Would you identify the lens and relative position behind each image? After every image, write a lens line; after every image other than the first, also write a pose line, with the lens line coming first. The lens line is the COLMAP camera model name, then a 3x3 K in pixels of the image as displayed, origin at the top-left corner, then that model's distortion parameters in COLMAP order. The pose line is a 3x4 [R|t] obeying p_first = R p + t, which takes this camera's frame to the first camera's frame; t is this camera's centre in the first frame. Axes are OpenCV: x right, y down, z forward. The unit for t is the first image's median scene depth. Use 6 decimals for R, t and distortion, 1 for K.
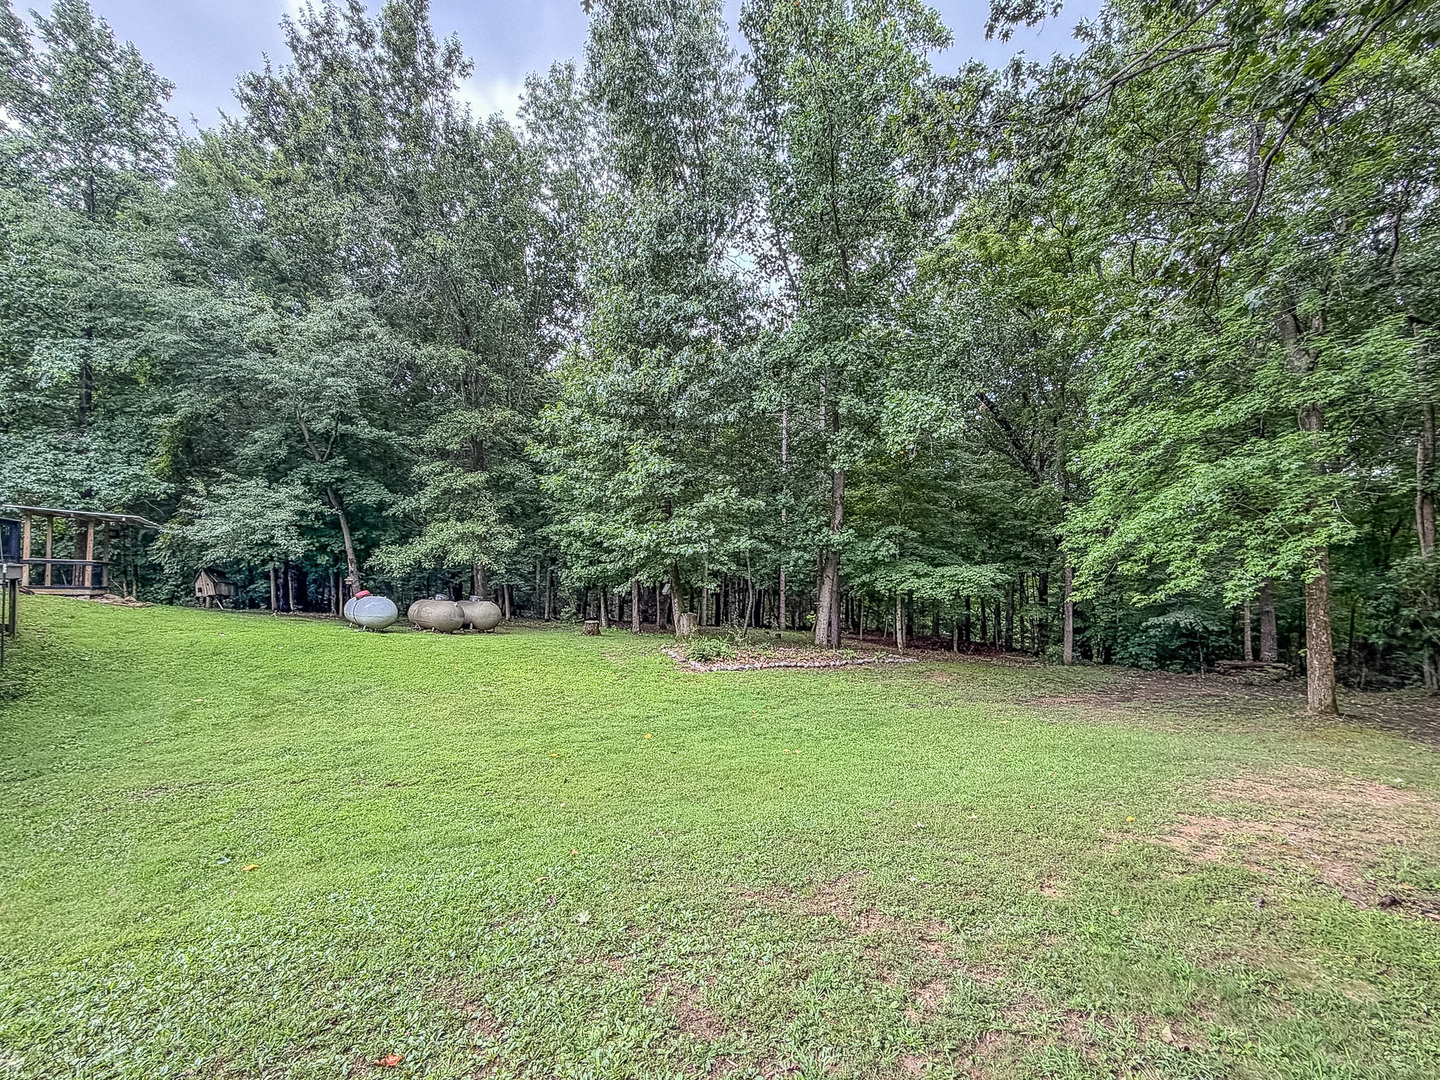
lens RADIAL K [[594.1, 0, 719.4], [0, 594.1, 543.7], [0, 0, 1]] dist [-0.001153, -0.000195]
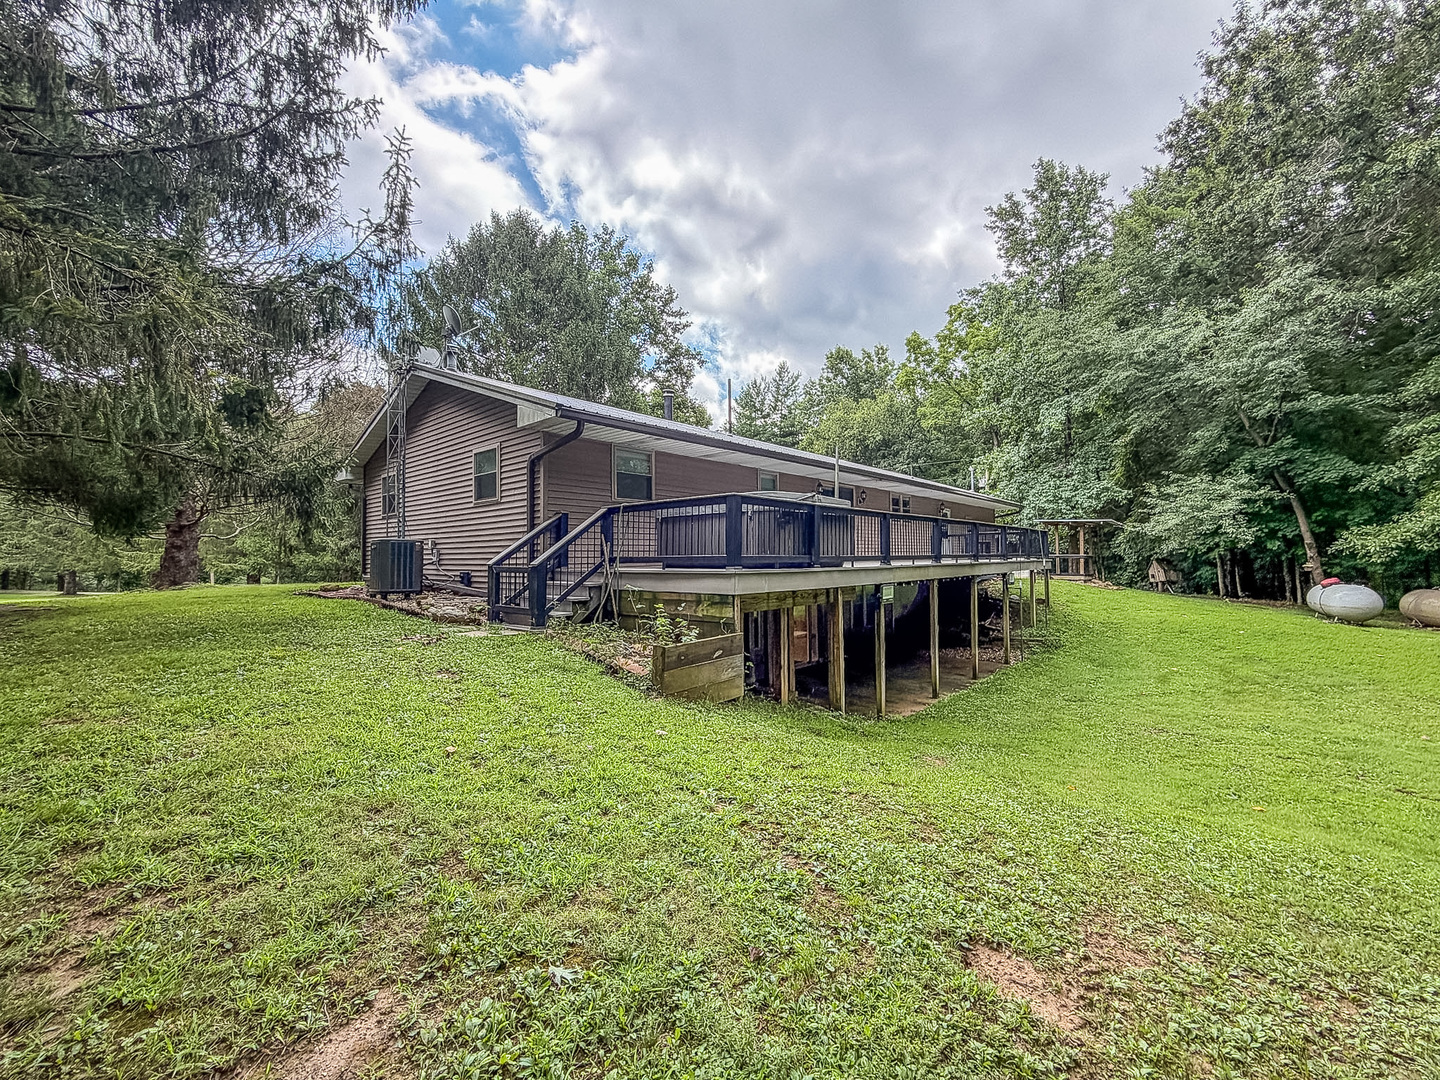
lens RADIAL K [[594.1, 0, 721.0], [0, 594.1, 550.5], [0, 0, 1]] dist [-0.001153, -0.000195]
pose [[0.248054, -0.037285, -0.968028, 0.047595], [0.072761, 0.997154, -0.019762, -0.012856], [0.966010, -0.065533, 0.250061, -0.123087]]
